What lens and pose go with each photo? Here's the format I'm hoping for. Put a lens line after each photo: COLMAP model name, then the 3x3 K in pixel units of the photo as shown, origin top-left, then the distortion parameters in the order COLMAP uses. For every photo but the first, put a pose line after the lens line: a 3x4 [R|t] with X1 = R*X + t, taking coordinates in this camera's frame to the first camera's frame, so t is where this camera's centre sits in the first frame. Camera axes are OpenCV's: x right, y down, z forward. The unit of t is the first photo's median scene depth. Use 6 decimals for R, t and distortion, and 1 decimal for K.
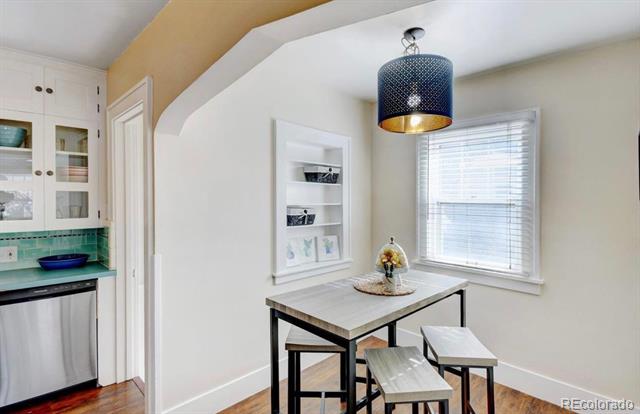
lens RADIAL K [[325.1, 0, 320.0], [0, 325.1, 200.4], [0, 0, 1]] dist [-0.000260, 0.000038]
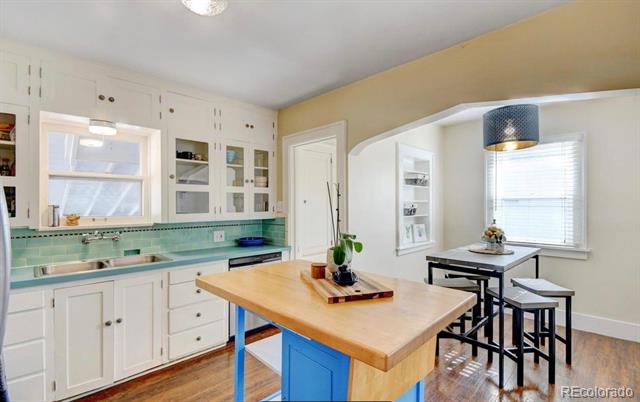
lens RADIAL K [[296.4, 0, 320.1], [0, 296.4, 207.2], [0, 0, 1]] dist [0.003734, 0.000235]
pose [[0.999608, -0.013266, -0.024673, -0.453292], [0.013423, 0.999891, 0.006208, 0.028718], [0.024588, -0.006537, 0.999676, -0.340001]]
